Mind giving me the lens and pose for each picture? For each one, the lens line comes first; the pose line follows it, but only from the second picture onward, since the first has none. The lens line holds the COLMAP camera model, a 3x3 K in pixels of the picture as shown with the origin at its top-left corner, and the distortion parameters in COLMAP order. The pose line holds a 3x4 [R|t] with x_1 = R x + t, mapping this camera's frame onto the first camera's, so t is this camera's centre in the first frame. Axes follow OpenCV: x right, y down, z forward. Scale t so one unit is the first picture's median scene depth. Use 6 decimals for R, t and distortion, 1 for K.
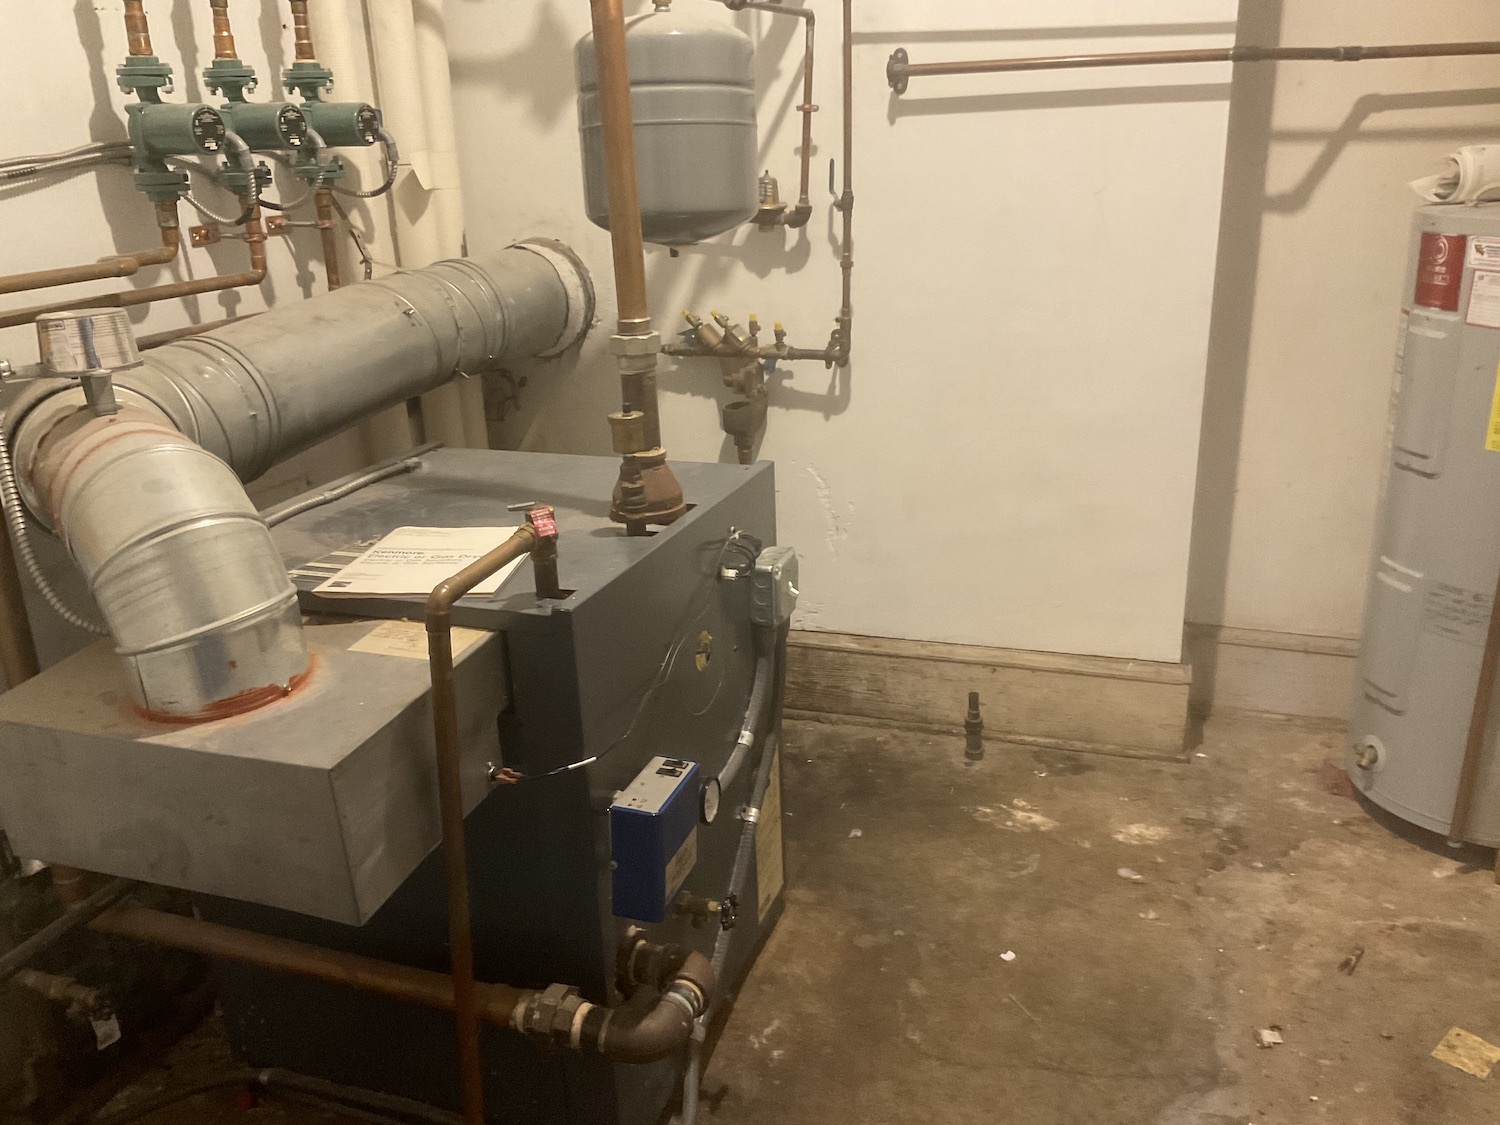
lens RADIAL K [[1242.7, 0, 755.1], [0, 1242.7, 553.7], [0, 0, 1]] dist [0.094028, -0.187250]
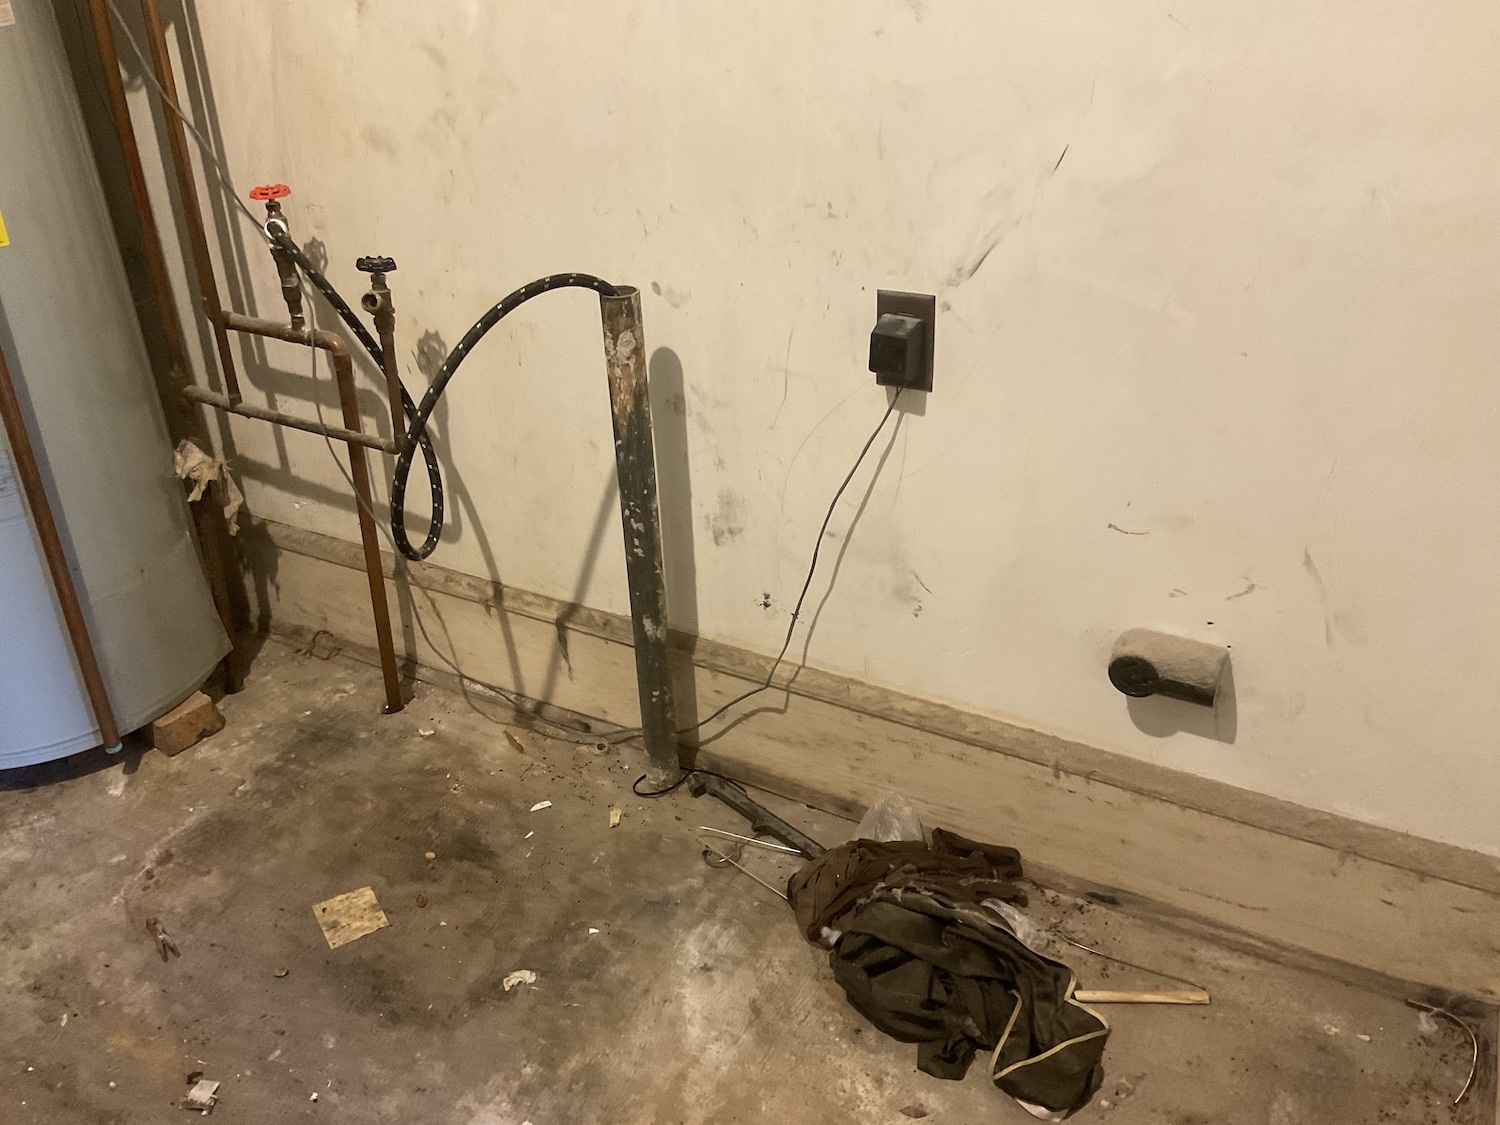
lens RADIAL K [[1231.2, 0, 769.3], [0, 1231.2, 557.9], [0, 0, 1]] dist [0.089855, -0.189760]
pose [[0.152542, -0.450524, 0.879636, -0.025808], [0.331819, 0.861733, 0.383812, -0.039734], [-0.930928, 0.233332, 0.280943, 0.341117]]
